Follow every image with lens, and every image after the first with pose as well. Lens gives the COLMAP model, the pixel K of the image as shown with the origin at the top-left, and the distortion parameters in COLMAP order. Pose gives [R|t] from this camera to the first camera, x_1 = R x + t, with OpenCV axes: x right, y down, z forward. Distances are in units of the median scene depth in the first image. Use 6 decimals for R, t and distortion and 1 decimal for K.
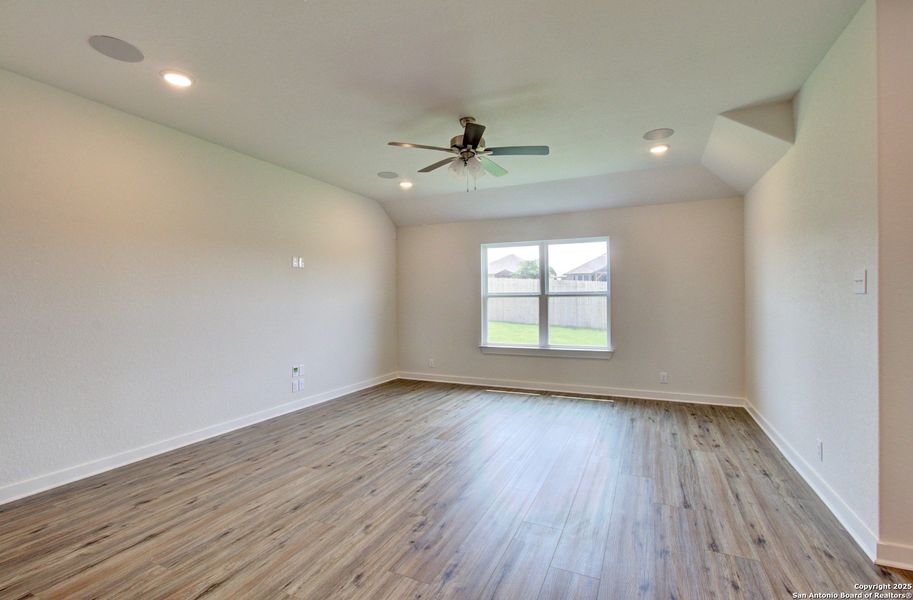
lens RADIAL K [[391.7, 0, 462.8], [0, 391.7, 291.0], [0, 0, 1]] dist [0.002436, 0.000594]
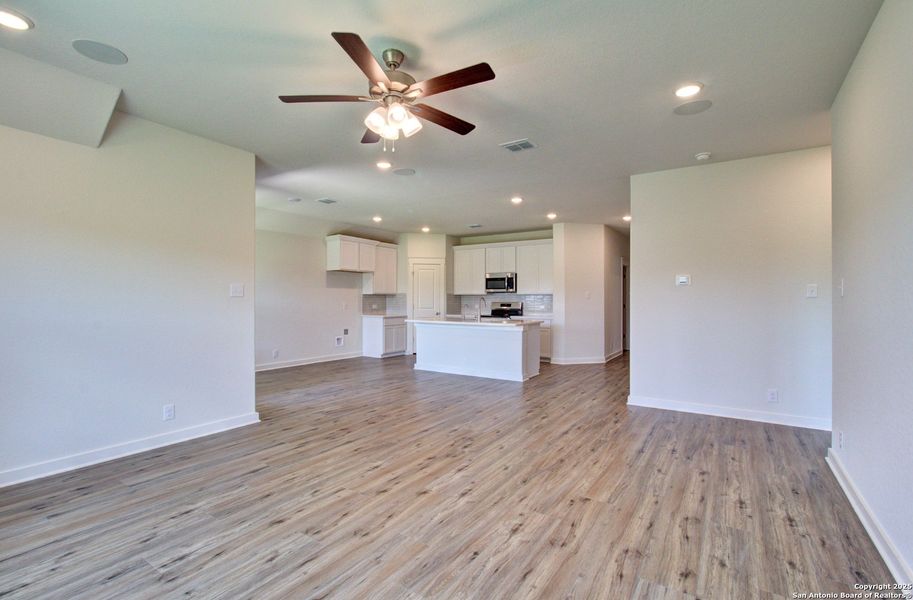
lens RADIAL K [[391.7, 0, 457.5], [0, 391.7, 299.0], [0, 0, 1]] dist [0.002436, 0.000594]
pose [[-0.984808, 0.006451, 0.173526, -0.279161], [0.002620, 0.999748, -0.022297, 0.048824], [-0.173626, -0.021503, -0.984577, 2.064776]]
